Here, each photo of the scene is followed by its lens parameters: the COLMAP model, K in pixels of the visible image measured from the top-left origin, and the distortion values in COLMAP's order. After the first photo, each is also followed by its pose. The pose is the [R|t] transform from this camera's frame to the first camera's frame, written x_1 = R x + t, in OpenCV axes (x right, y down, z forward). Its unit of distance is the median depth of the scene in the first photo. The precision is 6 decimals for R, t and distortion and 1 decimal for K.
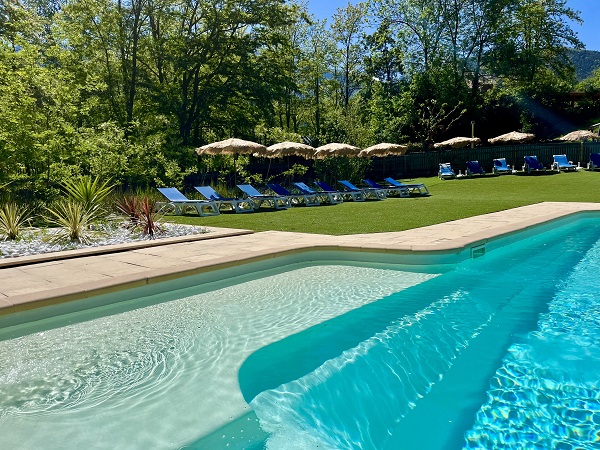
lens RADIAL K [[456.4, 0, 300.0], [0, 456.4, 225.0], [0, 0, 1]] dist [0.054406, -0.087223]
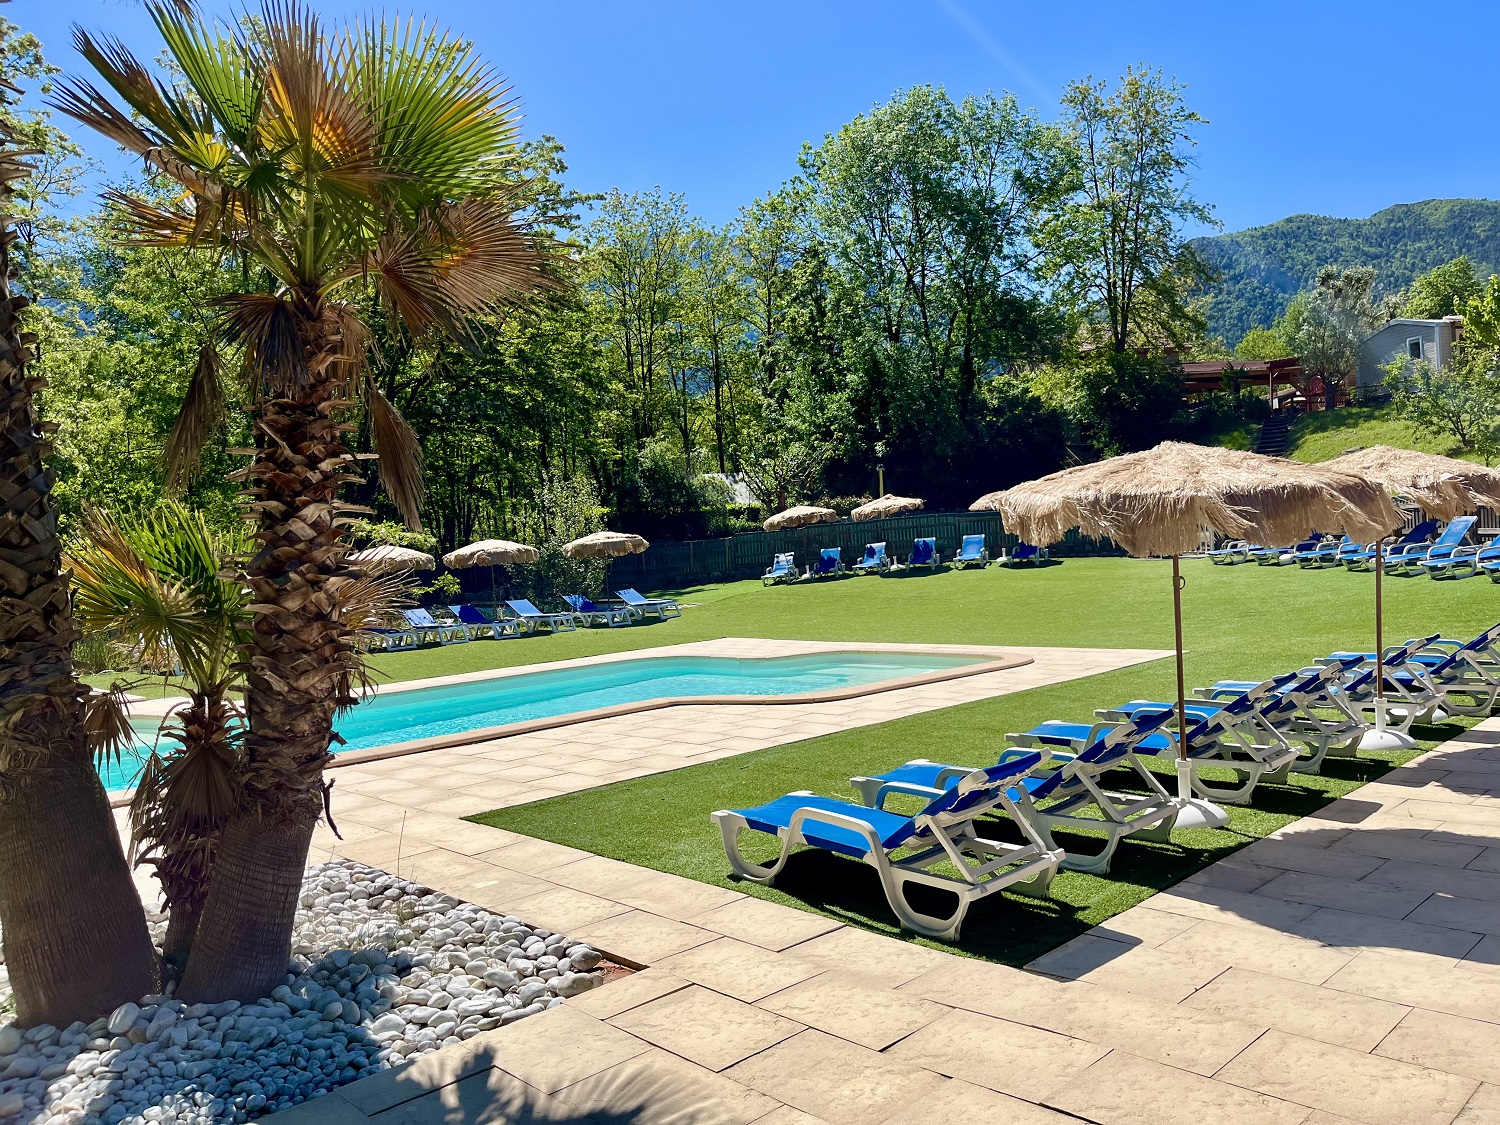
lens RADIAL K [[1146.2, 0, 762.4], [0, 1146.2, 562.8], [0, 0, 1]] dist [0.076484, -0.110247]
pose [[0.997582, -0.028906, -0.063208, 0.264758], [0.023305, 0.995882, -0.087614, -0.004875], [0.065480, 0.085929, 0.994147, -0.237484]]
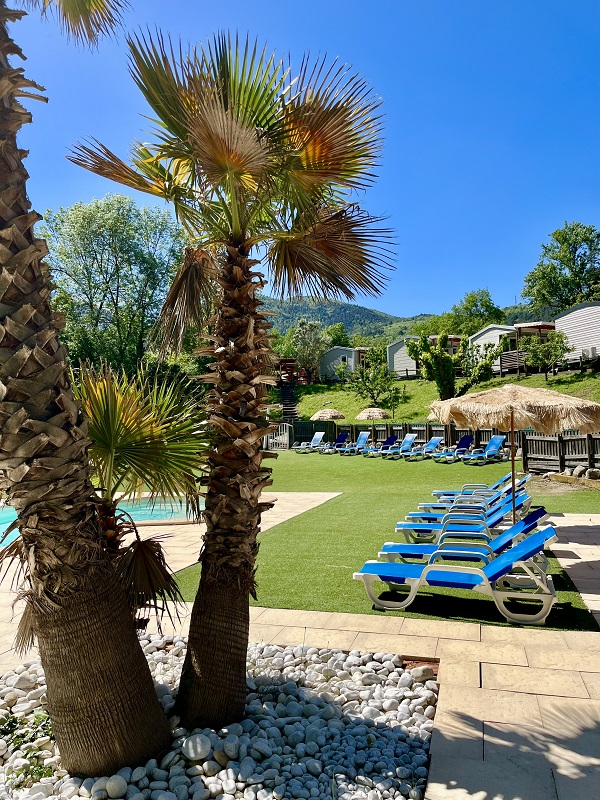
lens RADIAL K [[611.7, 0, 298.3], [0, 611.7, 396.4], [0, 0, 1]] dist [0.074115, -0.103447]
pose [[0.897251, 0.035060, 0.440127, 0.150998], [0.043072, 0.985137, -0.166283, -0.002217], [-0.439415, 0.168155, 0.882405, -0.203594]]
